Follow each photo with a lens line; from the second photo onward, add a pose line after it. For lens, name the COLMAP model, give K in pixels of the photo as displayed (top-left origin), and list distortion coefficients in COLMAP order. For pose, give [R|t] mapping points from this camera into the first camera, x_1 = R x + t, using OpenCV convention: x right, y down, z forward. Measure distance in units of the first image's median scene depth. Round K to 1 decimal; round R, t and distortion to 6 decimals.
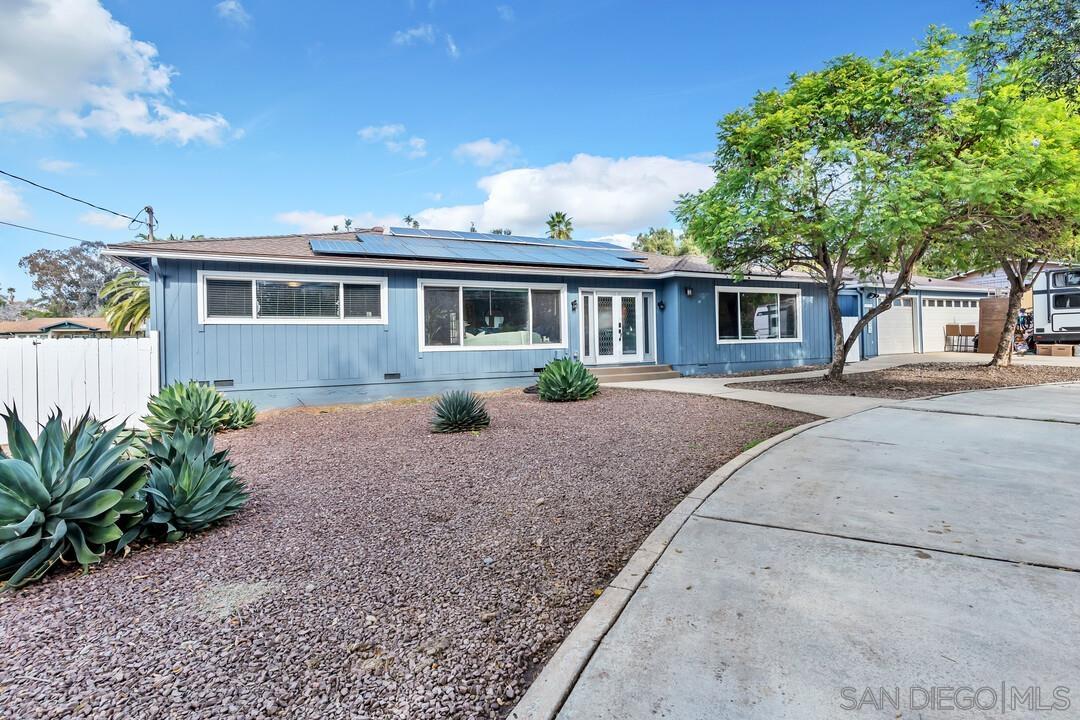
lens RADIAL K [[527.8, 0, 543.3], [0, 527.8, 356.0], [0, 0, 1]] dist [-0.002127, -0.000020]
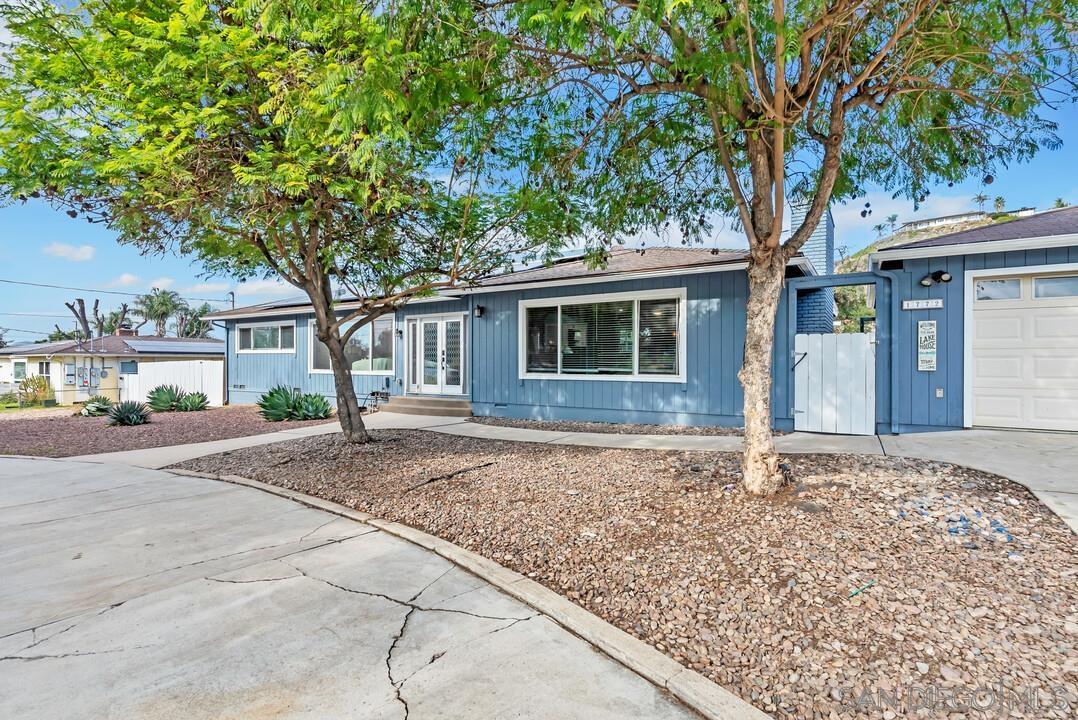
lens RADIAL K [[528.8, 0, 540.9], [0, 528.8, 352.7], [0, 0, 1]] dist [0.000837, 0.000498]
pose [[0.517470, 0.011594, -0.855623, 1.017656], [-0.027018, 0.999631, -0.002795, -0.060276], [0.855275, 0.024563, 0.517592, 0.668986]]
